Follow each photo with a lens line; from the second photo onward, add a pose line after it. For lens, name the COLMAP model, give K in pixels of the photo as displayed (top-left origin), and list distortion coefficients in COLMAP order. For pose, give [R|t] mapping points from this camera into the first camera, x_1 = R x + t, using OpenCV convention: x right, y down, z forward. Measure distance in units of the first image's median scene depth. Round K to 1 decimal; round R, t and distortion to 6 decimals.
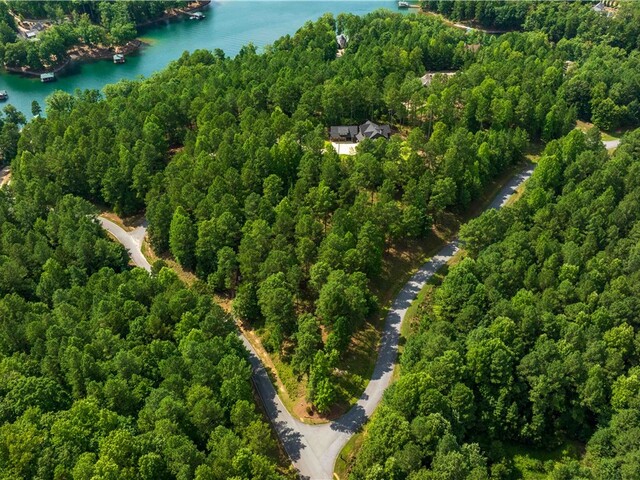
lens RADIAL K [[604.6, 0, 320.0], [0, 604.6, 240.0], [0, 0, 1]] dist [-0.015400, -0.029450]
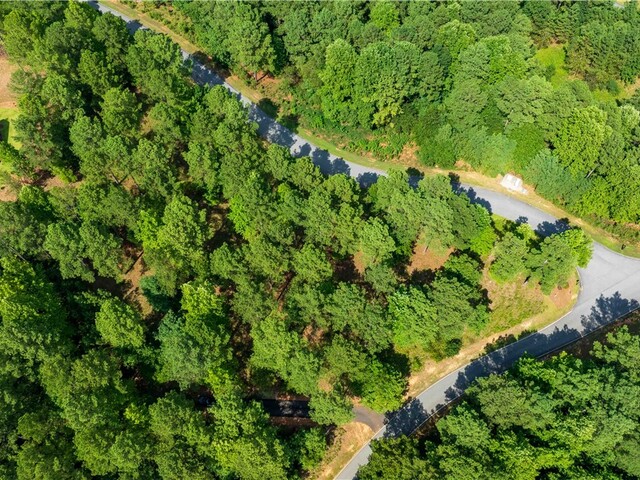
lens RADIAL K [[604.6, 0, 320.0], [0, 604.6, 240.0], [0, 0, 1]] dist [-0.015400, -0.029450]
pose [[0.013139, -0.894010, 0.447855, -0.273667], [0.629836, 0.355271, 0.690716, -0.393613], [-0.776617, 0.273000, 0.567748, 0.725937]]
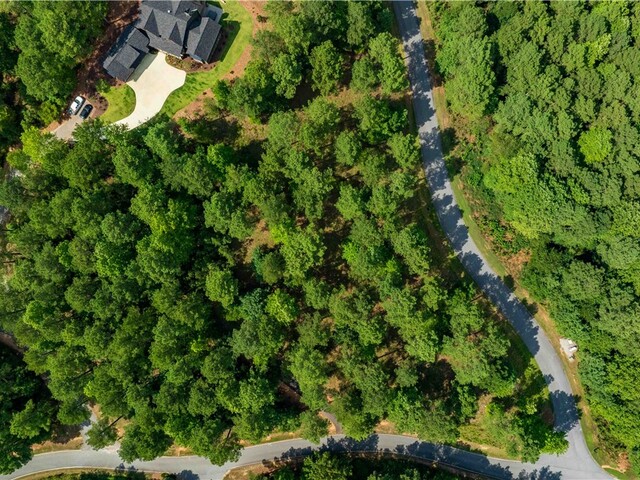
lens RADIAL K [[604.6, 0, 320.0], [0, 604.6, 240.0], [0, 0, 1]] dist [-0.015400, -0.029450]
pose [[0.617550, -0.786161, 0.024152, 0.005473], [0.485345, 0.405055, 0.774836, -0.629754], [-0.618929, -0.466778, 0.631701, 0.699724]]
